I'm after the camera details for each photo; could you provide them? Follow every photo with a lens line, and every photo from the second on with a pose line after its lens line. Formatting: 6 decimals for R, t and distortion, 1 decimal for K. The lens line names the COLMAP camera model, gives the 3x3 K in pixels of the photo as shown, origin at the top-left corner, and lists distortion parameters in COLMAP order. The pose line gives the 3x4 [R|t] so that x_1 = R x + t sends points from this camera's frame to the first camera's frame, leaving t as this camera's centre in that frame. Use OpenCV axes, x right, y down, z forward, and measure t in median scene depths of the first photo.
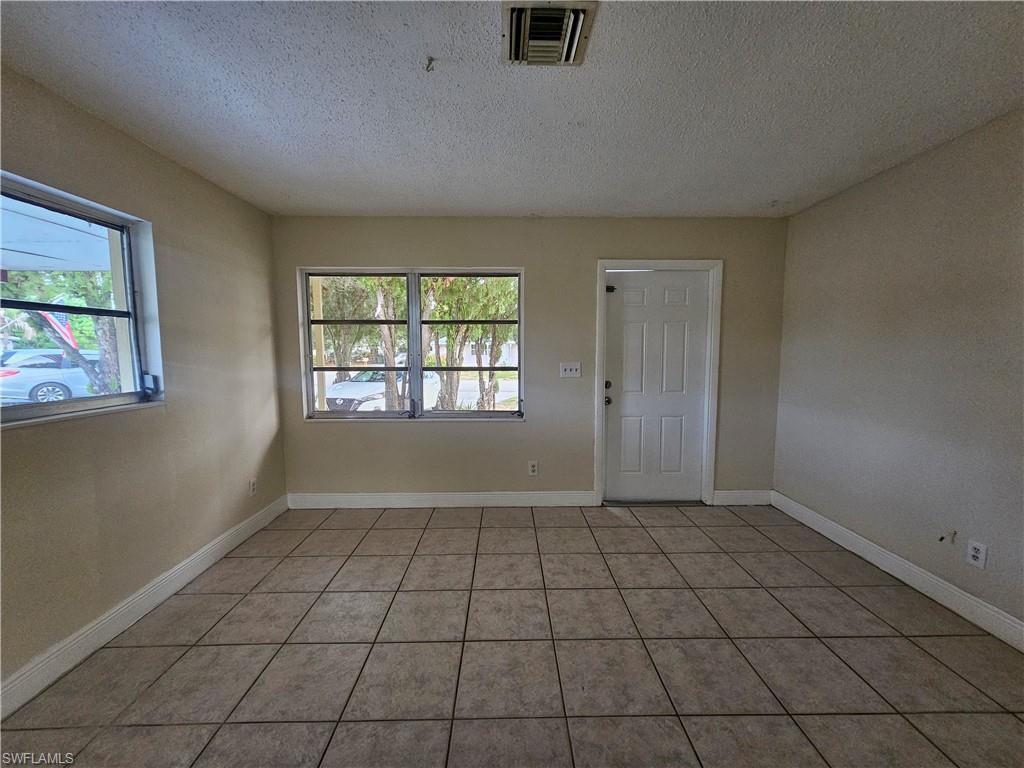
lens RADIAL K [[420.6, 0, 512.2], [0, 420.6, 387.5], [0, 0, 1]] dist [-0.000859, 0.000025]
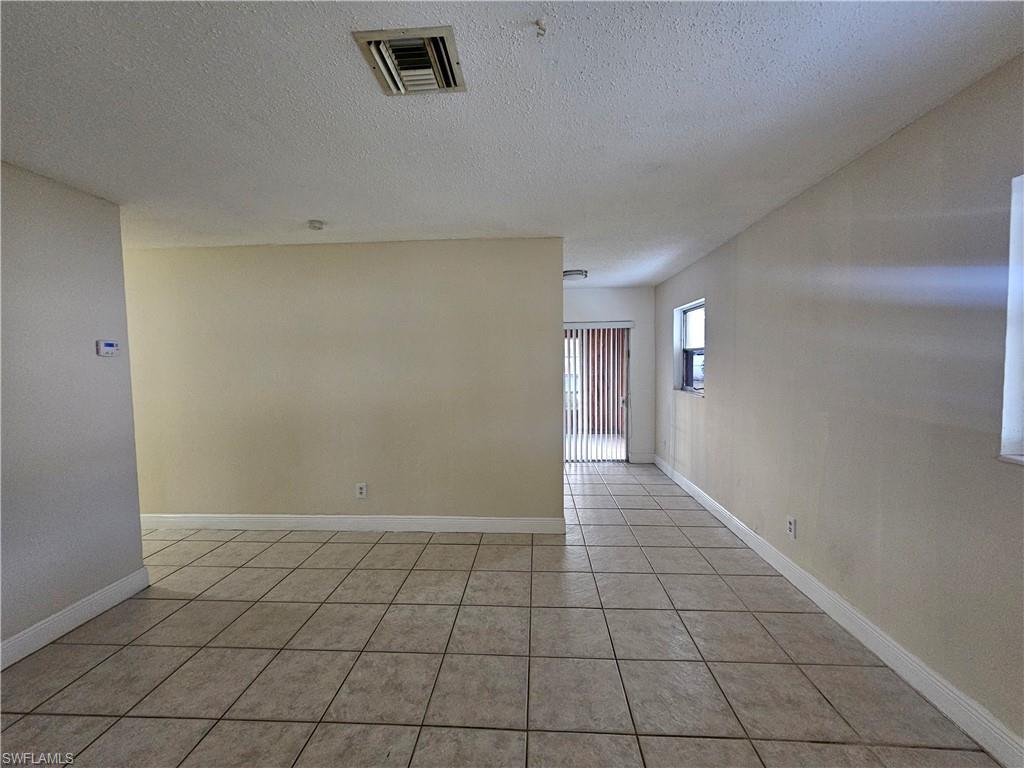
lens RADIAL K [[420.6, 0, 512.2], [0, 420.6, 387.5], [0, 0, 1]] dist [-0.000859, 0.000025]
pose [[-0.997340, 0.013440, 0.071635, -0.084525], [0.023986, 0.988627, 0.148465, -0.097755], [-0.068825, 0.149788, -0.986320, 0.850597]]
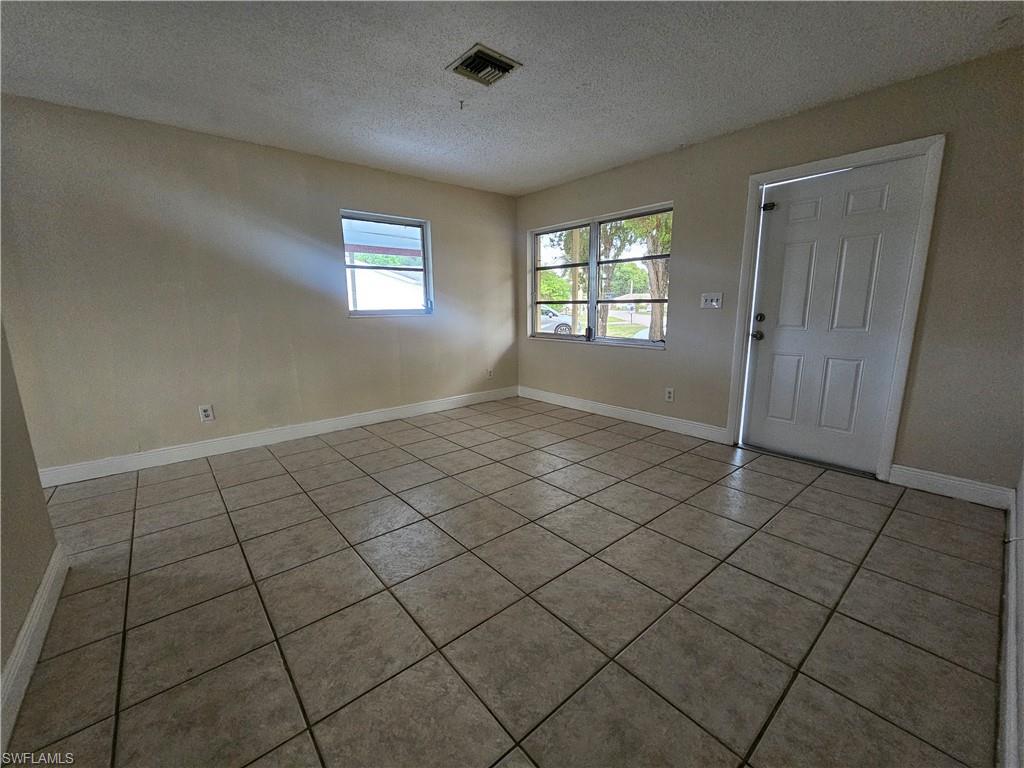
lens RADIAL K [[420.6, 0, 512.2], [0, 420.6, 387.5], [0, 0, 1]] dist [-0.000859, 0.000025]
pose [[0.634756, 0.143958, -0.759185, 0.626262], [-0.060141, 0.988716, 0.137199, 0.052198], [0.770369, -0.041429, 0.636251, 0.011999]]
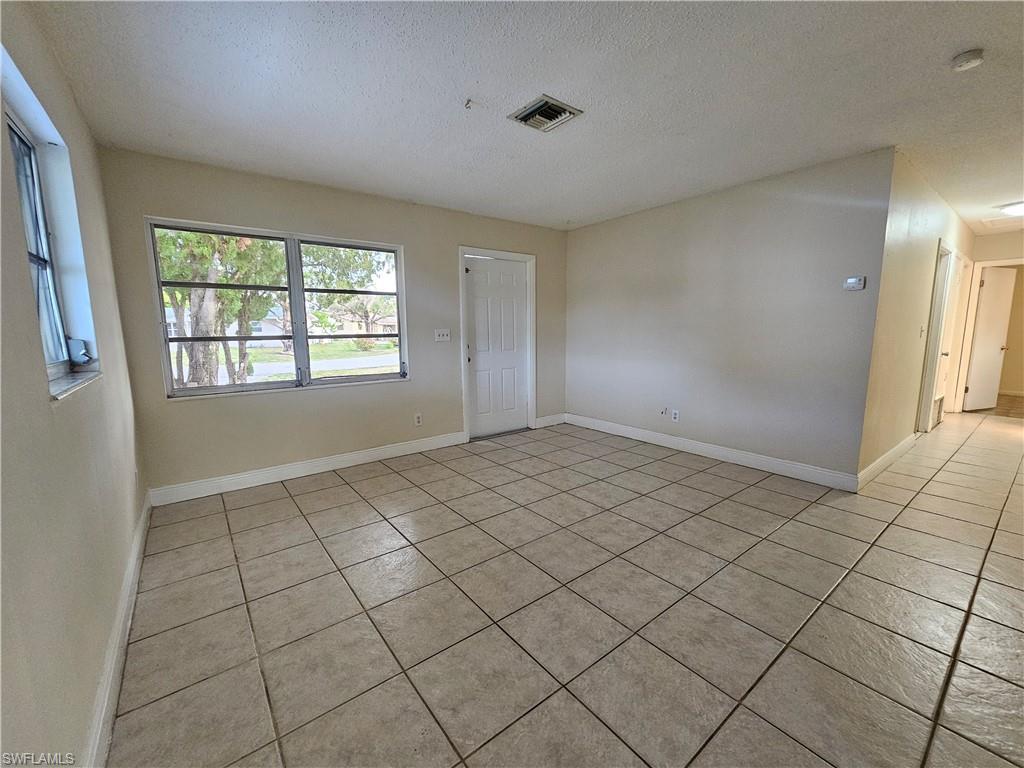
lens RADIAL K [[420.6, 0, 512.2], [0, 420.6, 387.5], [0, 0, 1]] dist [-0.000859, 0.000025]
pose [[0.798199, -0.090361, 0.595578, -0.448651], [0.061261, 0.995736, 0.068970, 0.038206], [-0.599271, -0.018566, 0.800331, -0.102092]]
